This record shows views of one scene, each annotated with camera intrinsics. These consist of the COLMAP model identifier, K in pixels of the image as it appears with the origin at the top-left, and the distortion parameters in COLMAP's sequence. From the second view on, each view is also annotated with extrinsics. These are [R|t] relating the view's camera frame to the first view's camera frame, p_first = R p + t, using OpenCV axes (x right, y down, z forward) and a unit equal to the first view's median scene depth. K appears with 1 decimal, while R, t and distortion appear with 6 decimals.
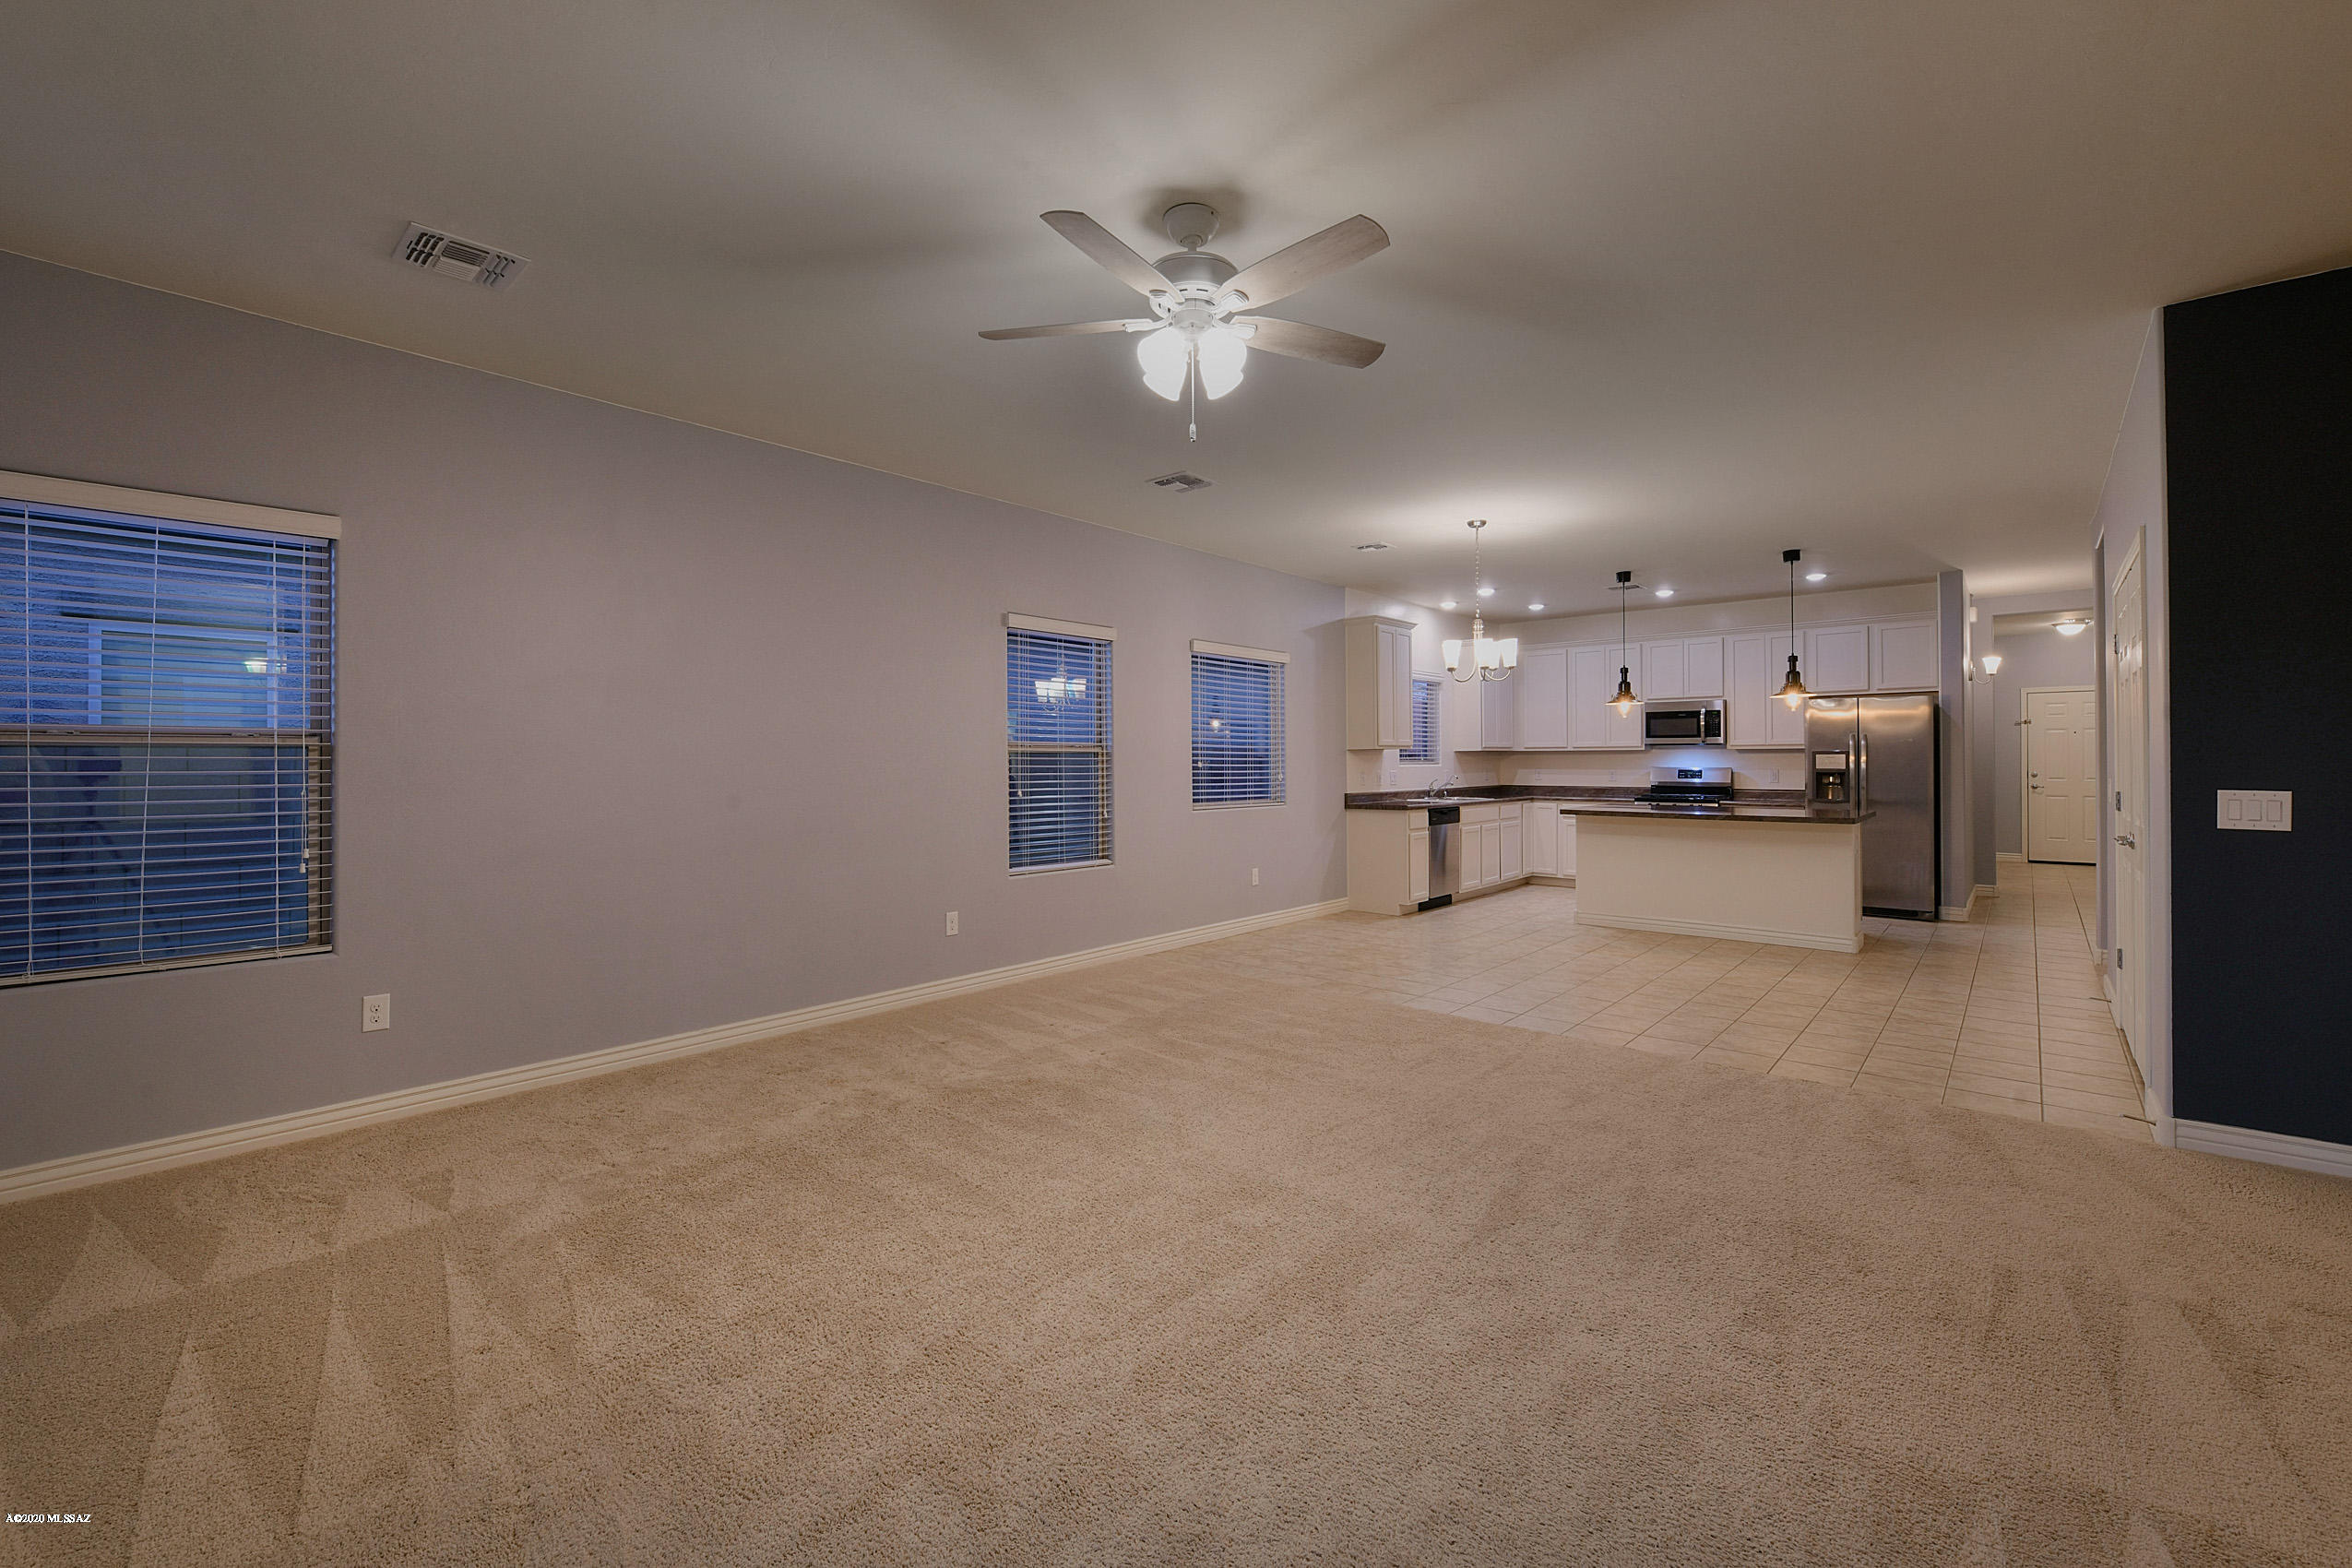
lens RADIAL K [[958.7, 0, 1176.6], [0, 958.7, 766.1], [0, 0, 1]] dist [-0.004100, -0.001269]
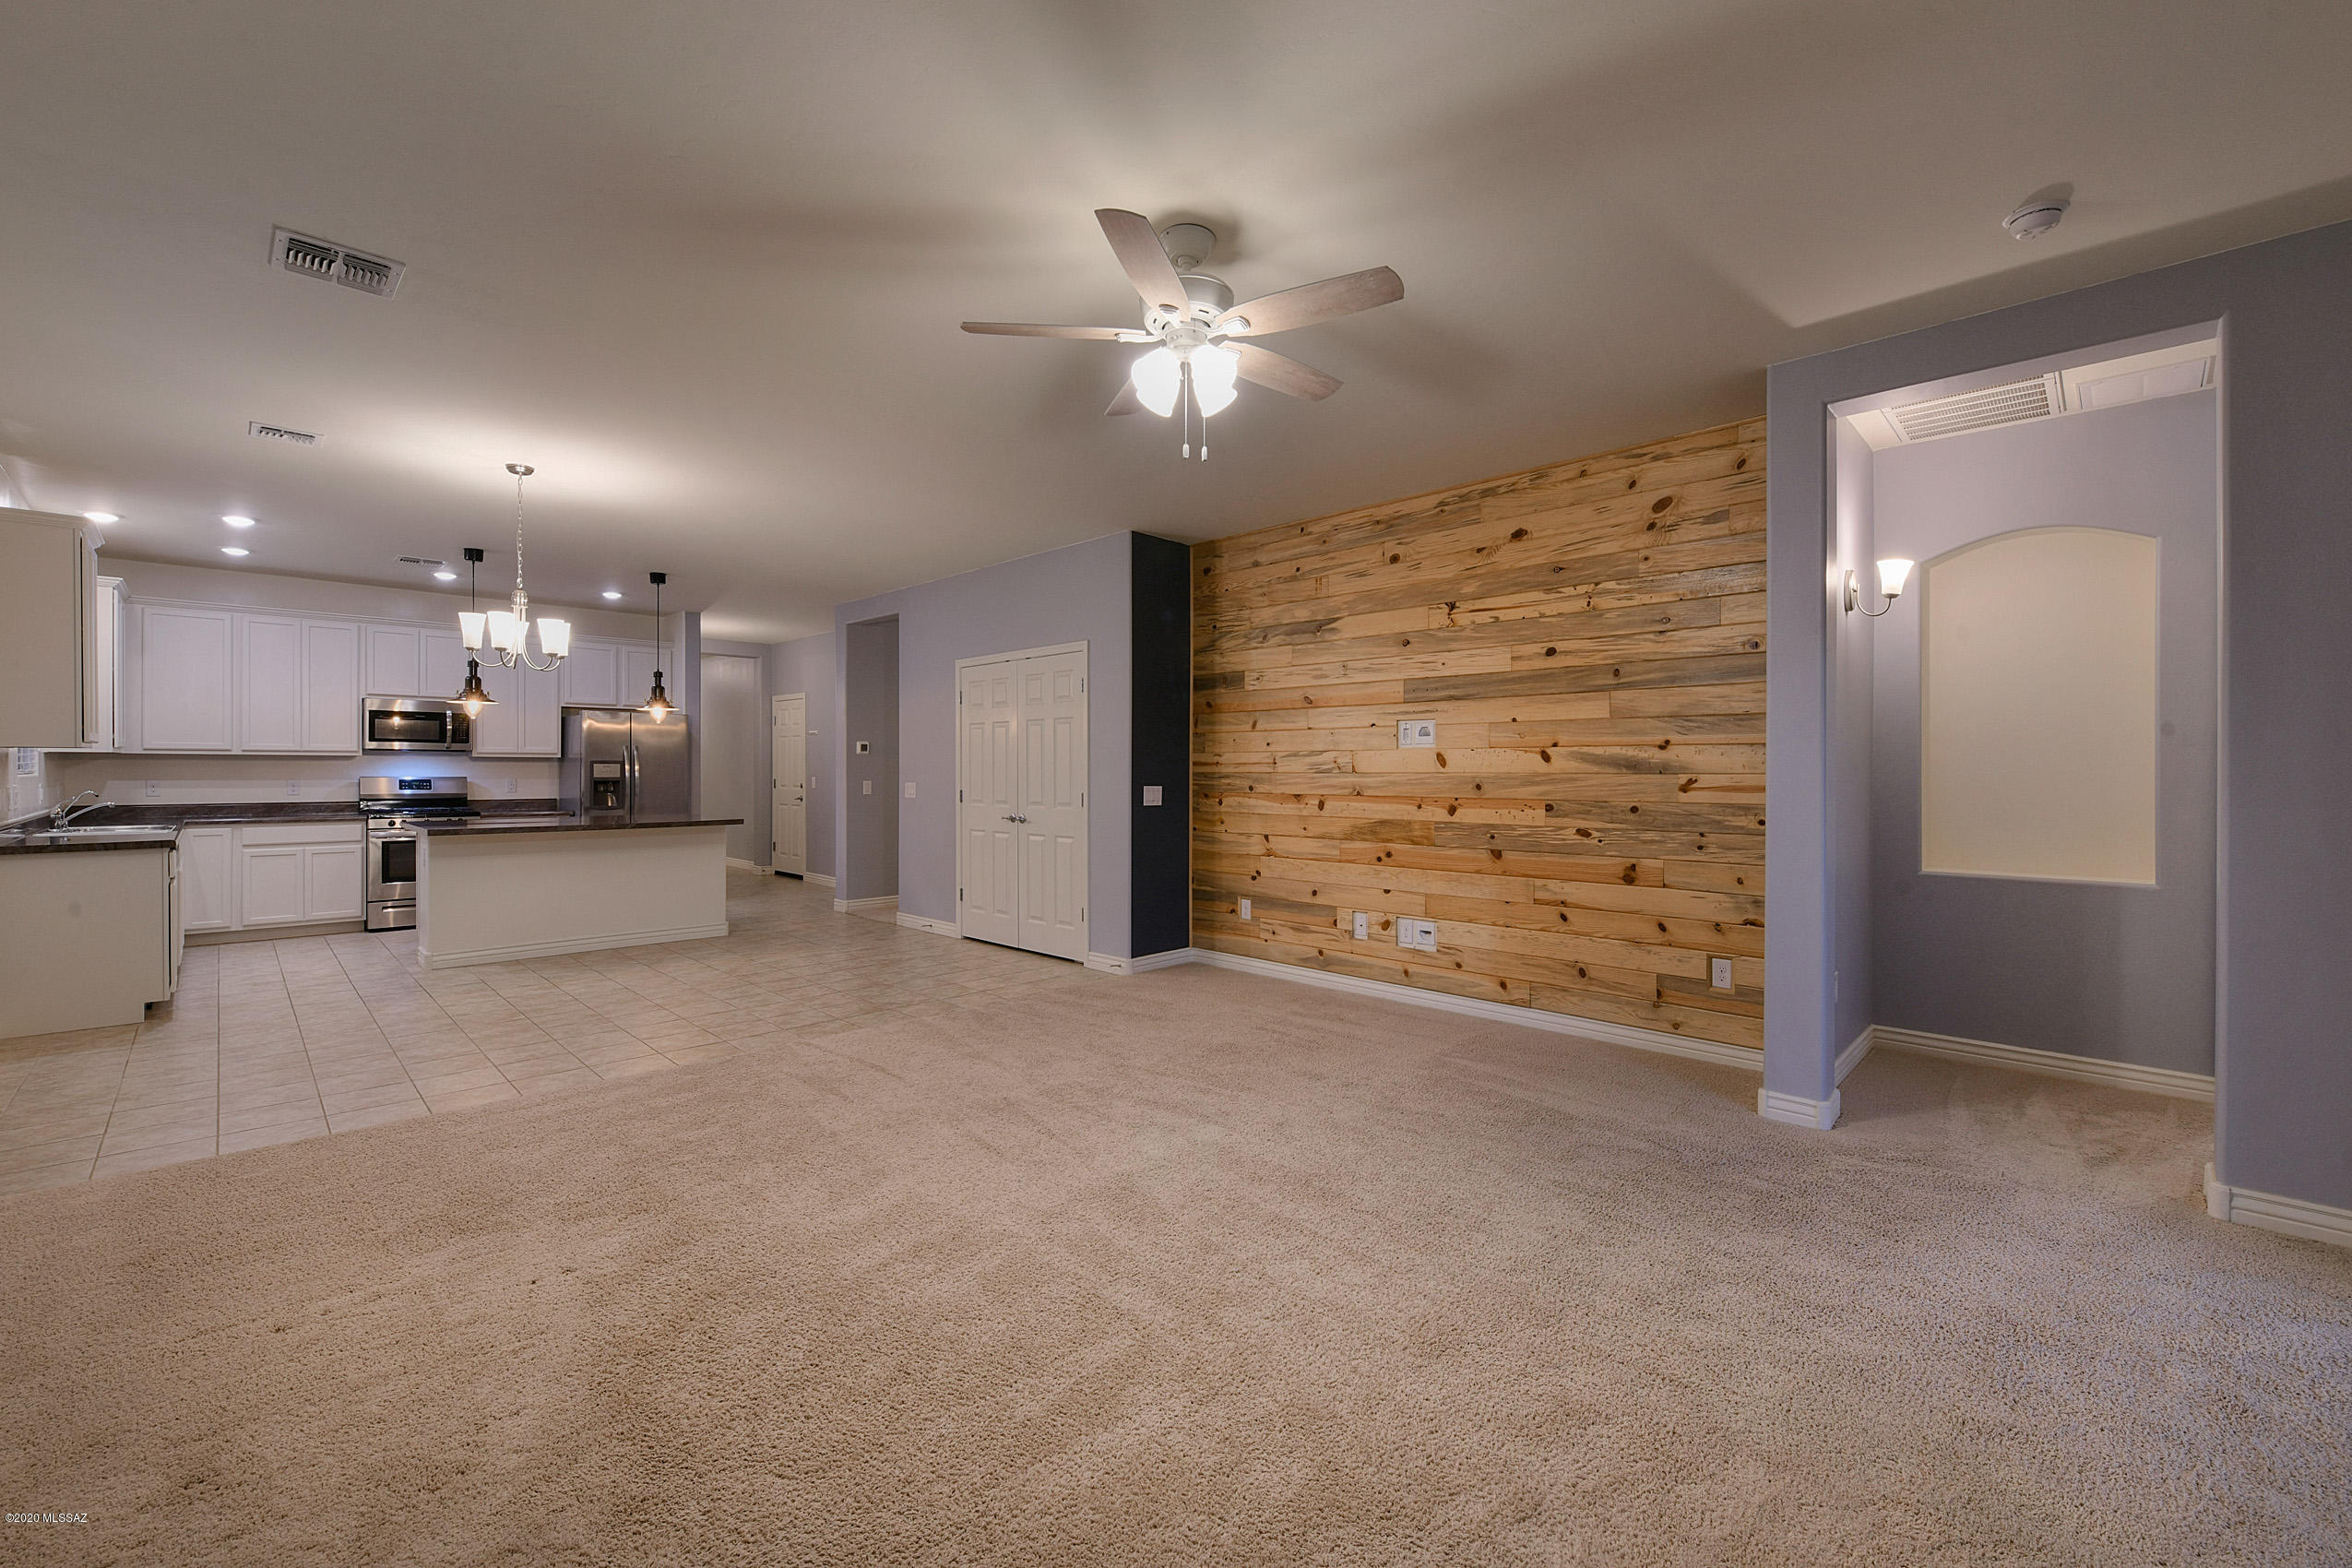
lens RADIAL K [[958.7, 0, 1167.8], [0, 958.7, 772.0], [0, 0, 1]] dist [-0.004100, -0.001269]
pose [[0.055521, 0.000396, 0.998457, -0.335777], [0.002467, 0.999997, -0.000533, -0.001160], [-0.998454, 0.002493, 0.055520, 0.318537]]
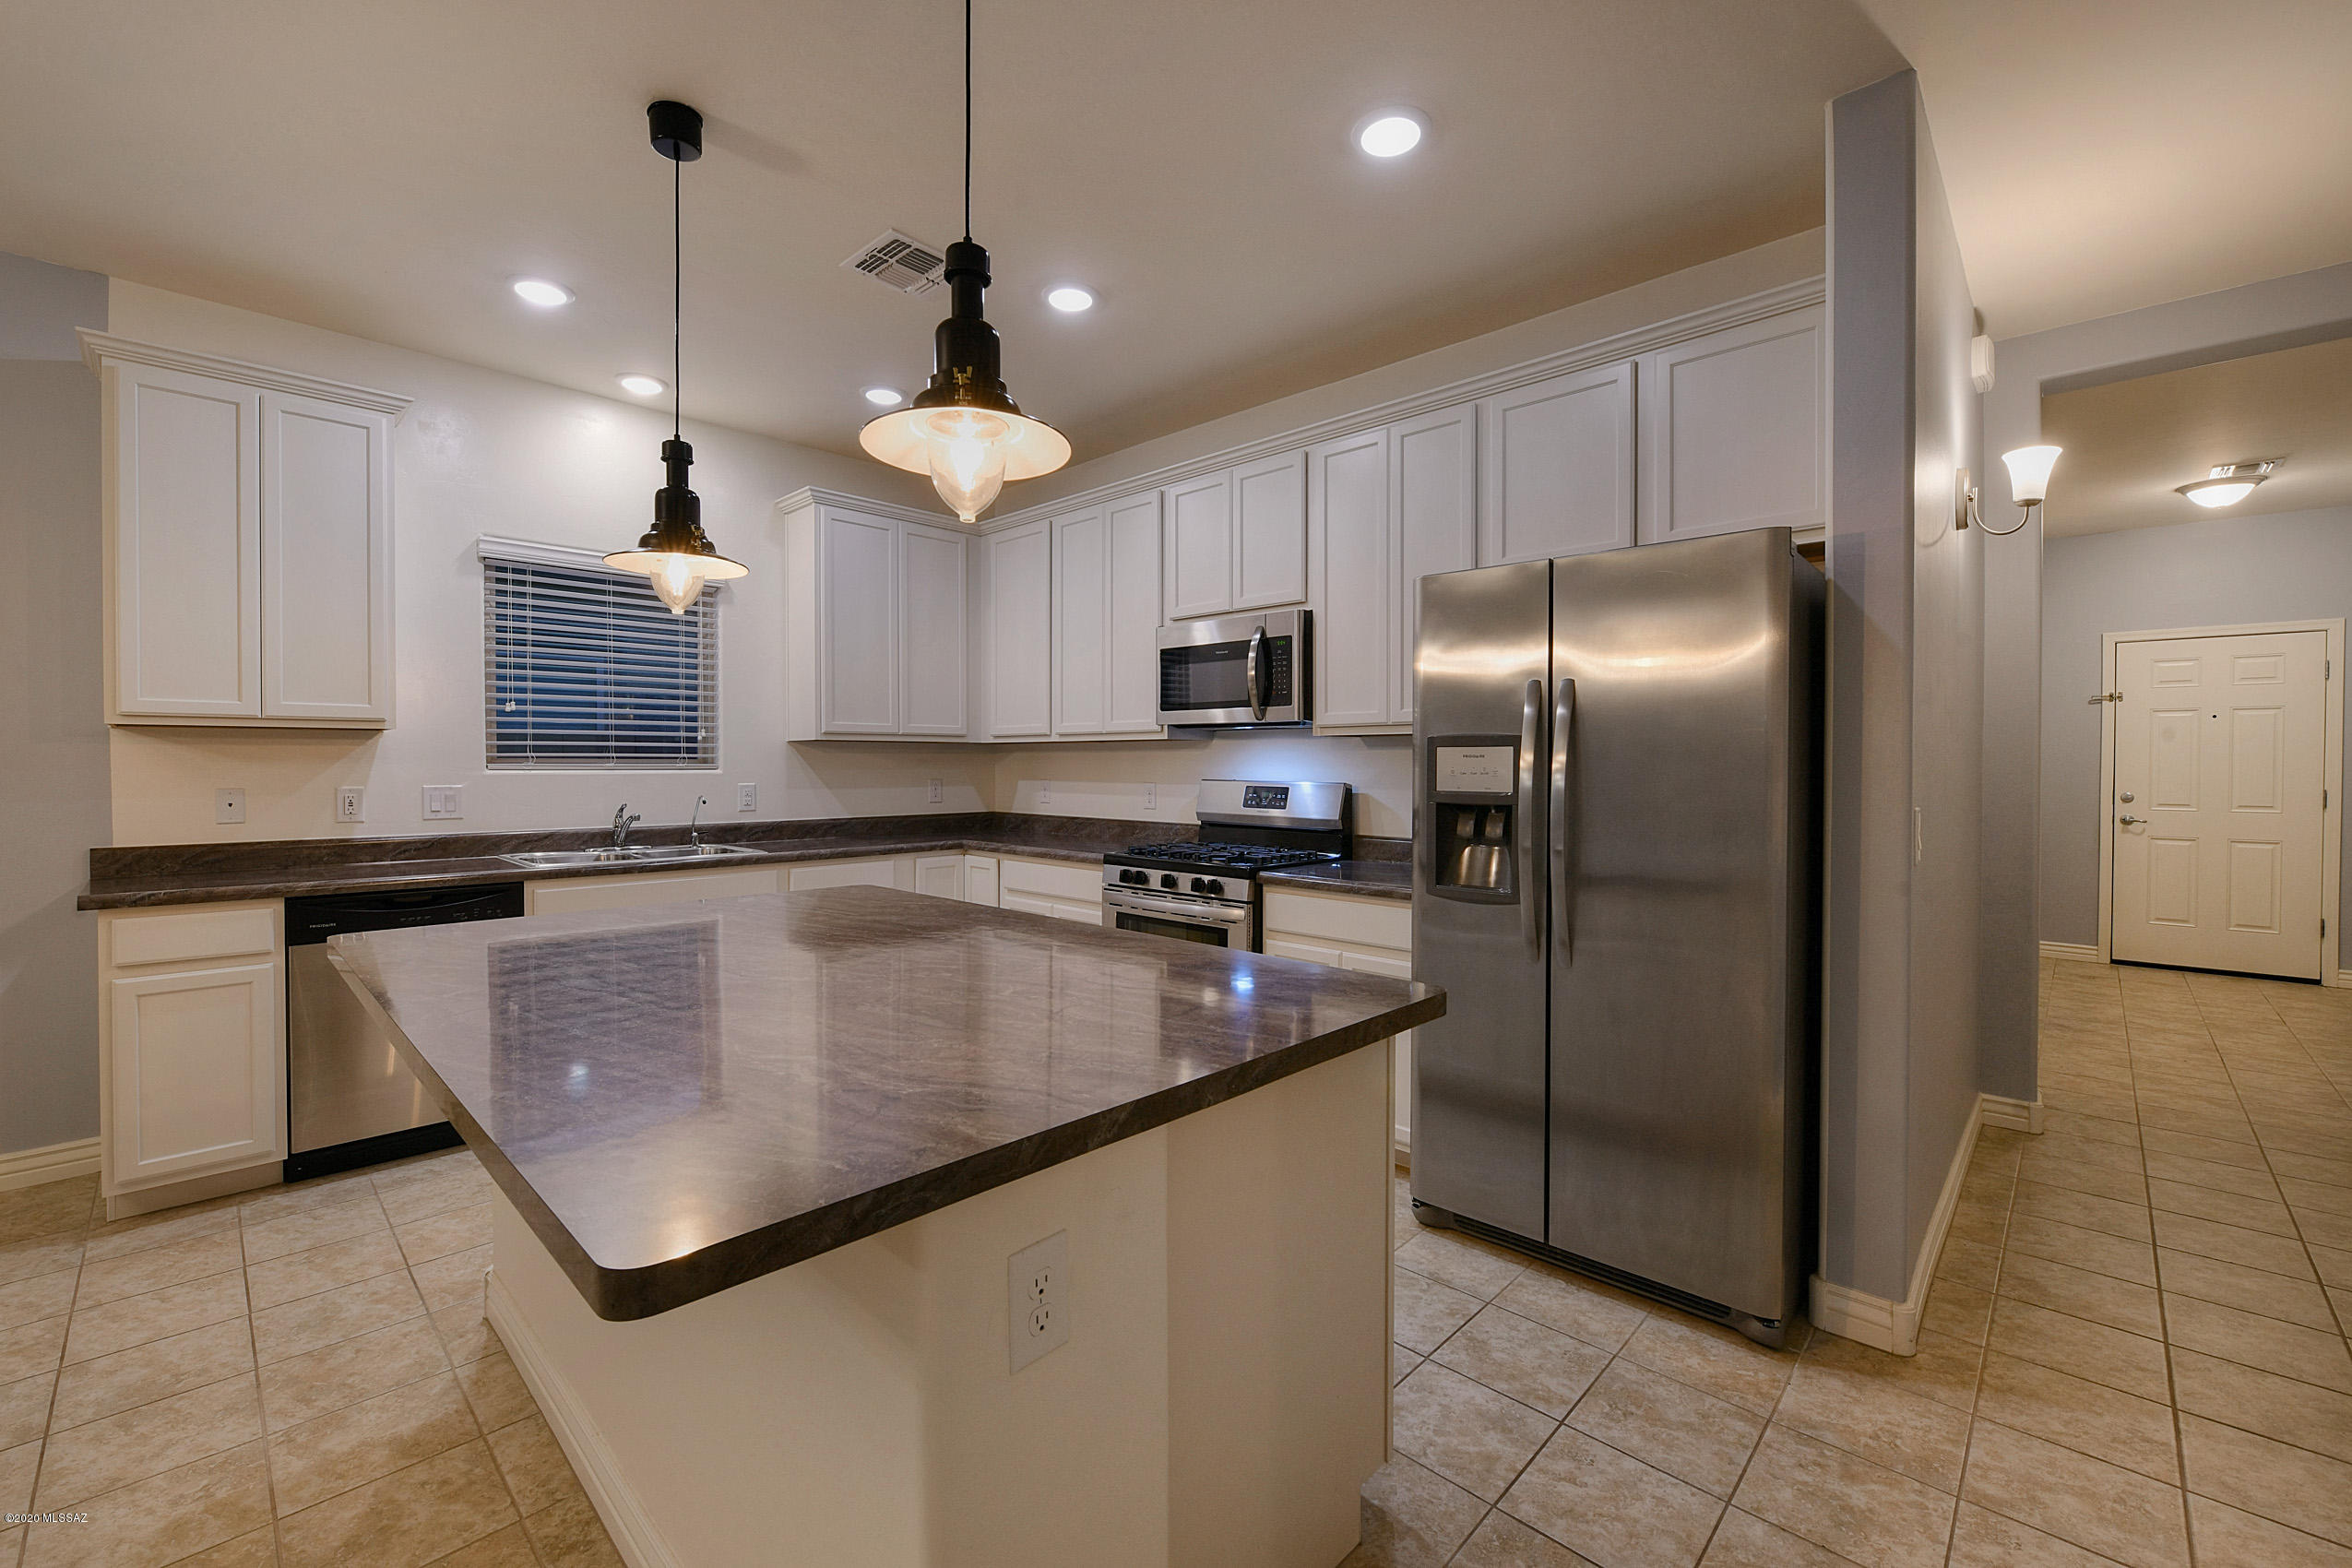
lens RADIAL K [[958.7, 0, 1136.6], [0, 958.7, 780.8], [0, 0, 1]] dist [-0.004100, -0.001269]
pose [[0.998190, 0.008575, -0.059531, 0.586802], [-0.007798, 0.999882, 0.013262, -0.004371], [0.059638, -0.012774, 0.998138, 0.675972]]
